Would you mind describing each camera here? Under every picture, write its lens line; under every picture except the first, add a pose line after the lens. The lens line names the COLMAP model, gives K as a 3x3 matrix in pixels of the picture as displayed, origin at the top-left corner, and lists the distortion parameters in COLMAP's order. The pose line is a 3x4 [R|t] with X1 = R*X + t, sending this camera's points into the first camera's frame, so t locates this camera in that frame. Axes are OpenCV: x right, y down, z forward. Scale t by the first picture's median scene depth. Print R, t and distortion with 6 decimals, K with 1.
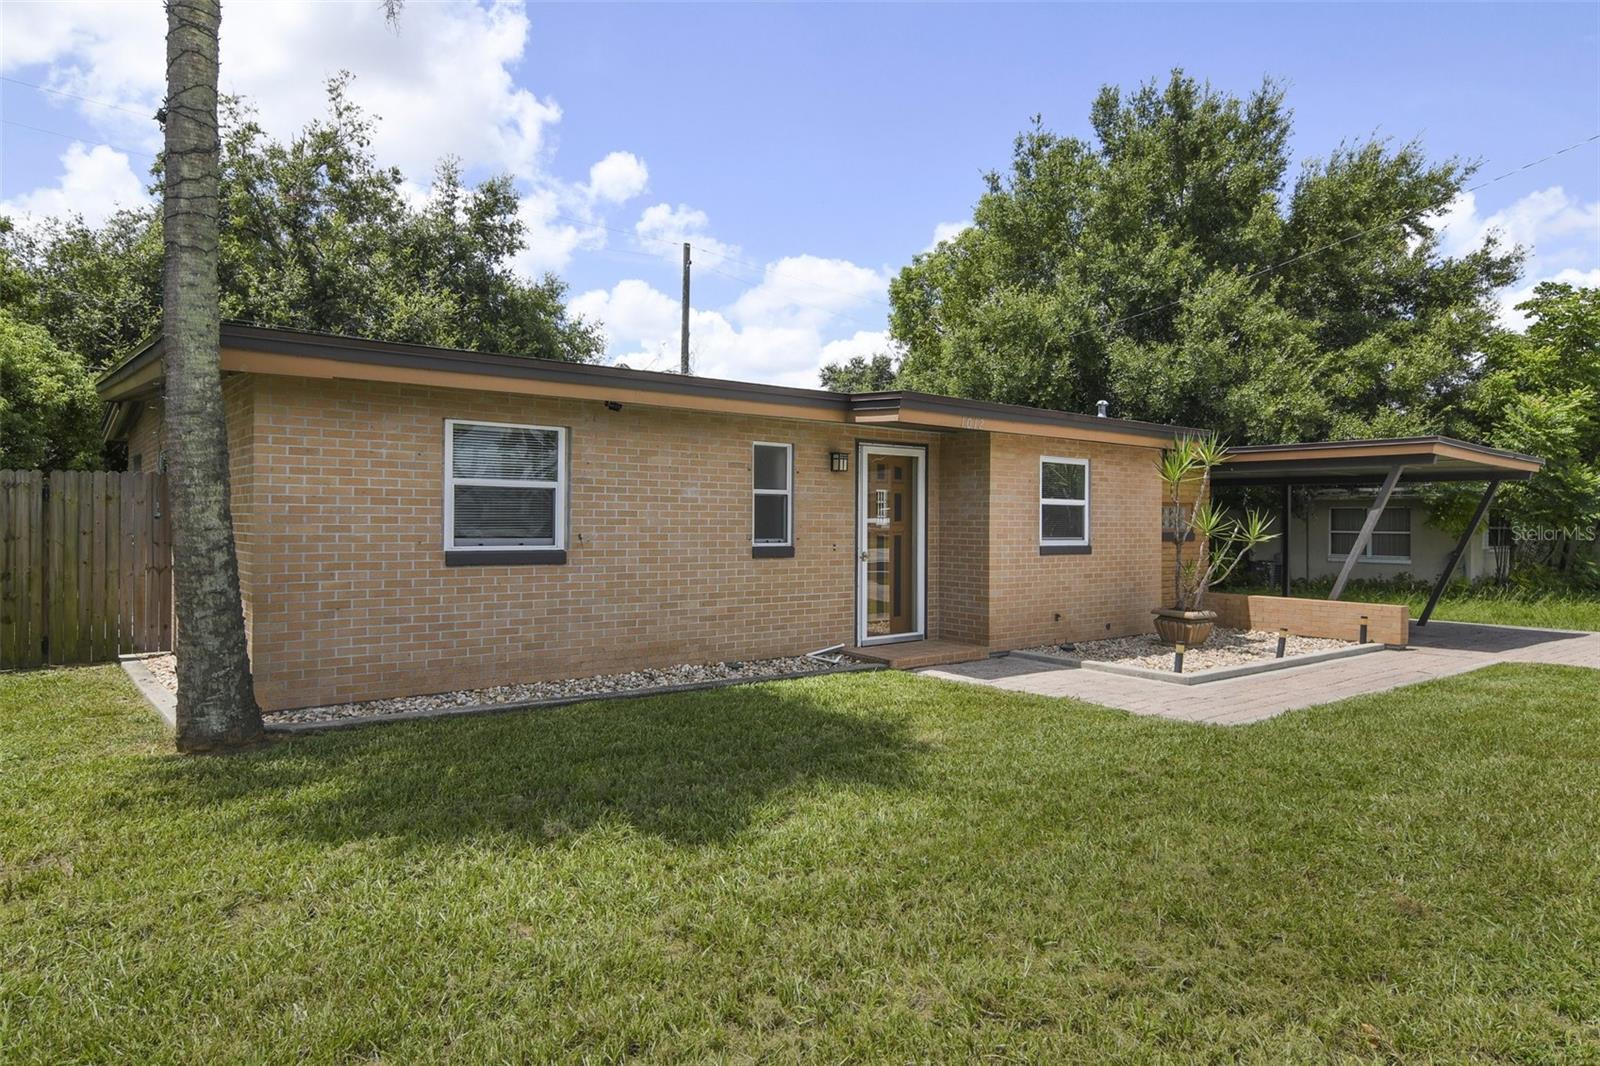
lens RADIAL K [[942.8, 0, 790.1], [0, 942.8, 519.7], [0, 0, 1]] dist [0.012654, 0.000484]
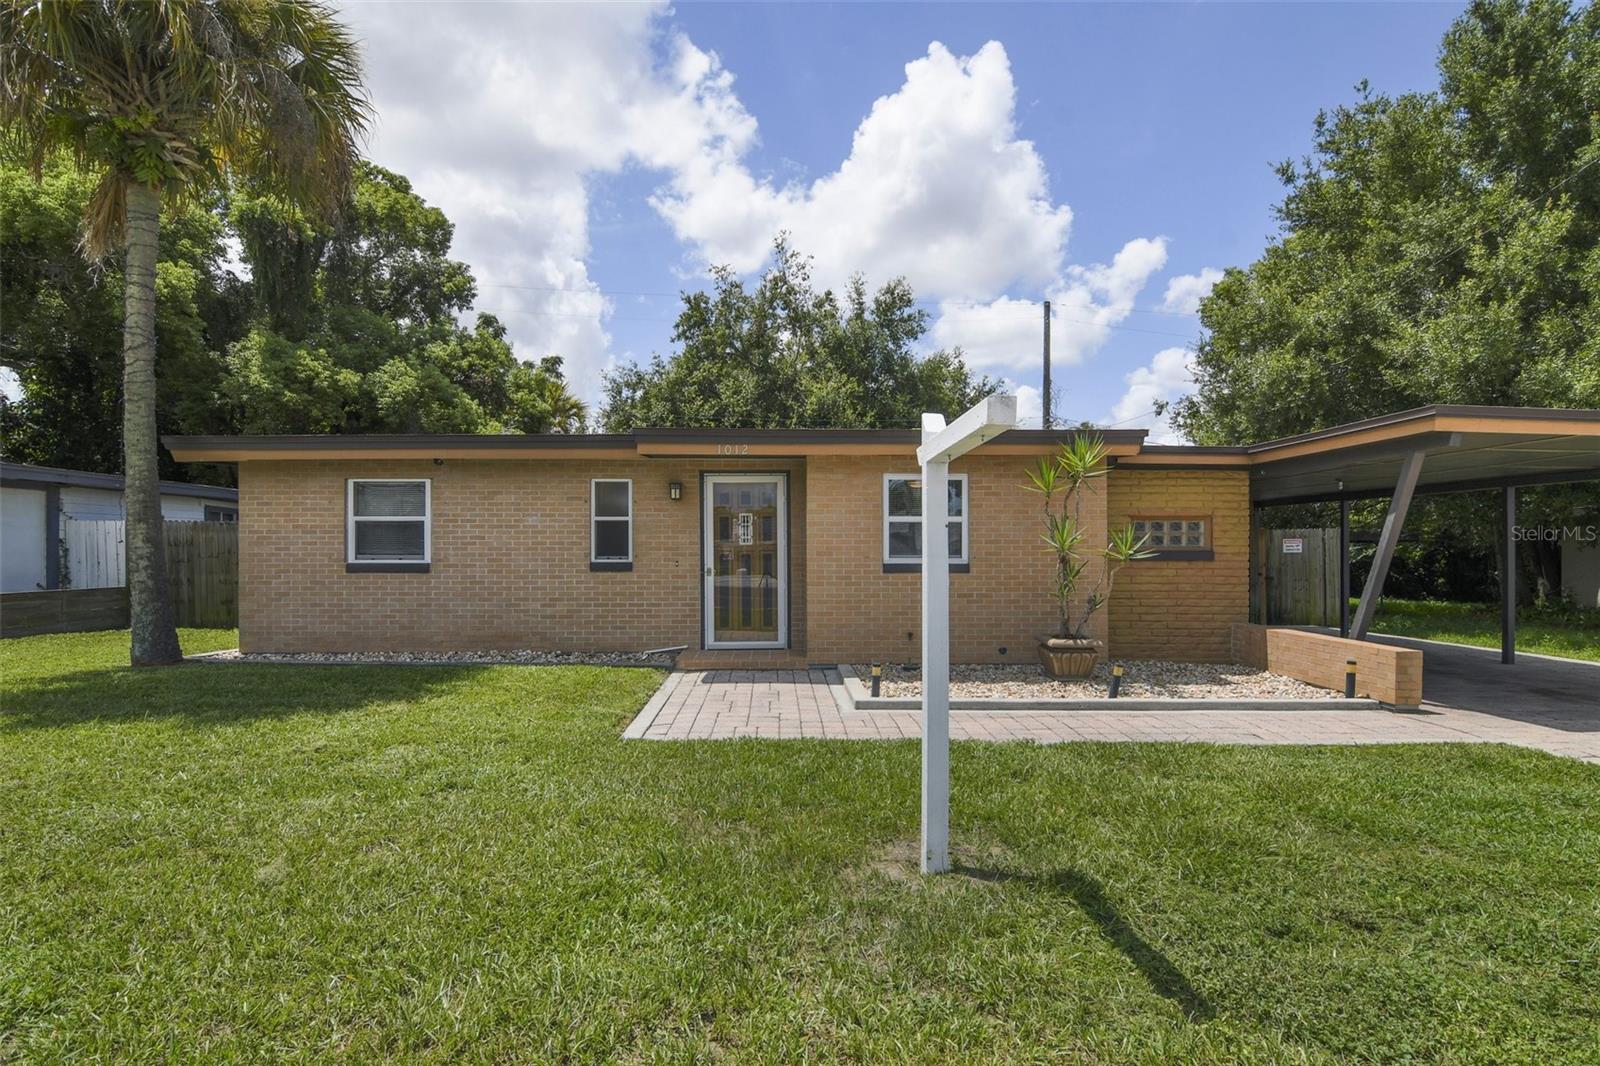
lens RADIAL K [[764.5, 0, 794.3], [0, 764.5, 558.0], [0, 0, 1]] dist [-0.003652, -0.006839]
pose [[0.799151, -0.002230, -0.601126, 0.815775], [0.008620, 0.999933, 0.007750, 0.017707], [0.601069, -0.011376, 0.799116, 0.353698]]
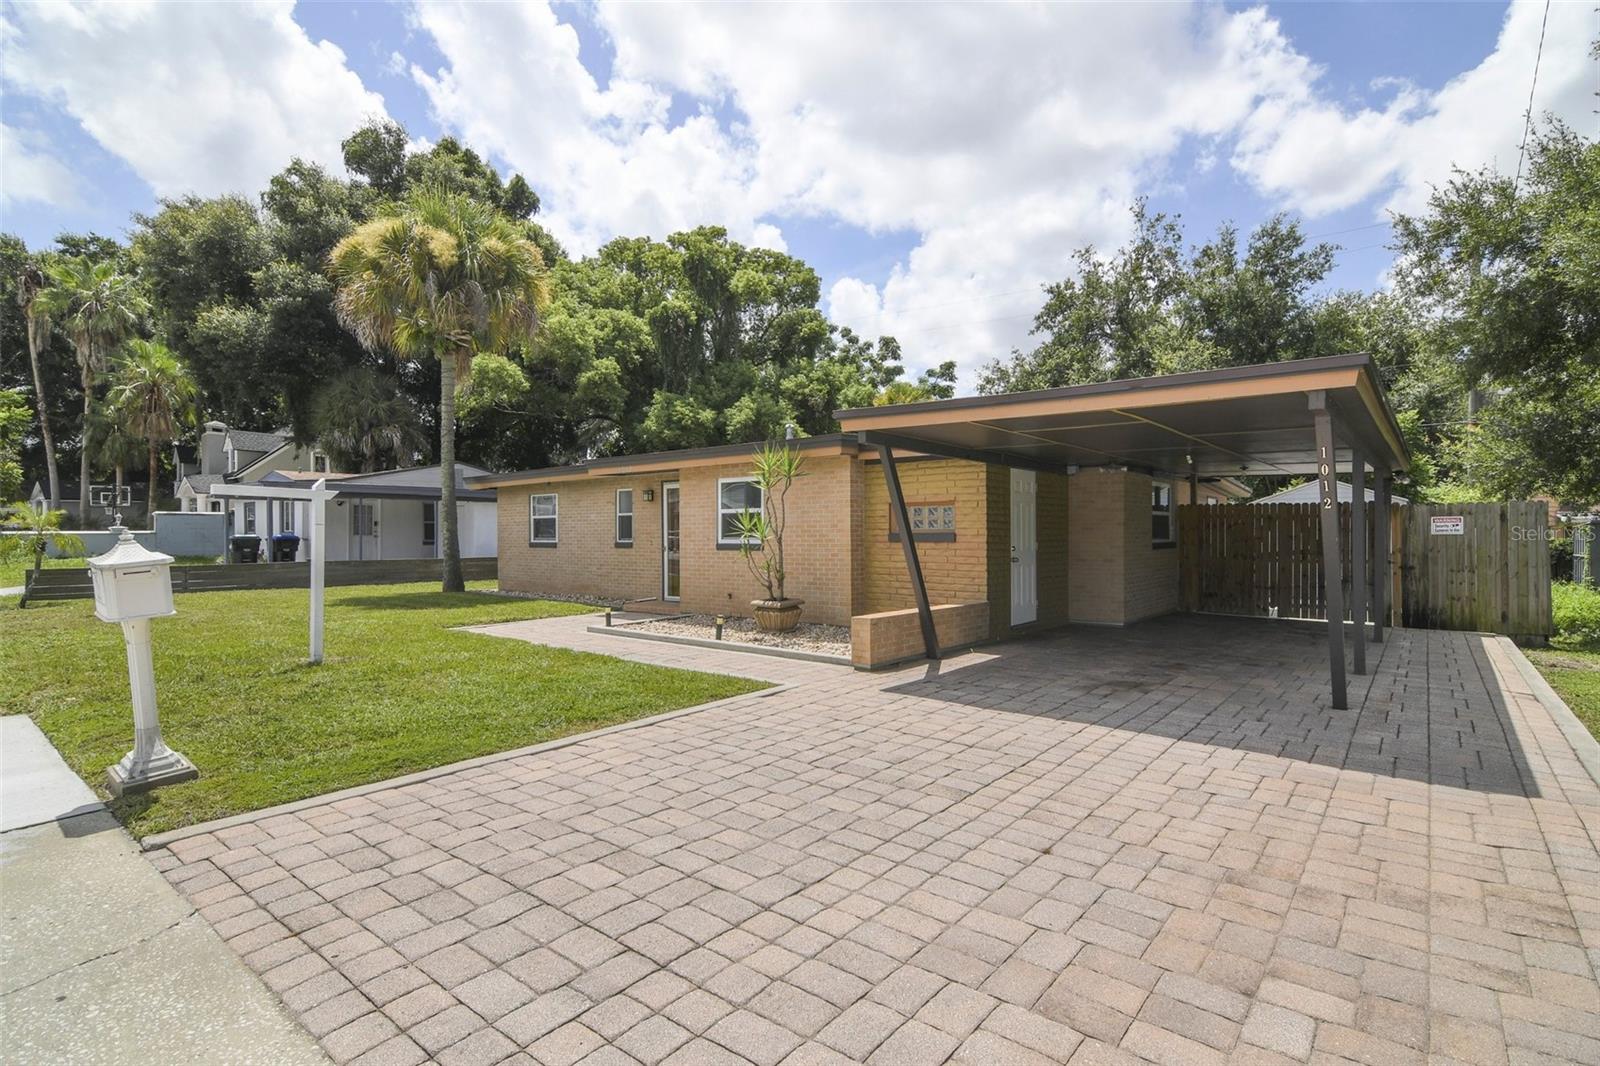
lens RADIAL K [[764.5, 0, 808.3], [0, 764.5, 536.5], [0, 0, 1]] dist [-0.003652, -0.006839]
pose [[0.236917, -0.008796, -0.971490, 1.680538], [0.008421, 0.999940, -0.007000, 0.031940], [0.971493, -0.006522, 0.236977, 1.039019]]
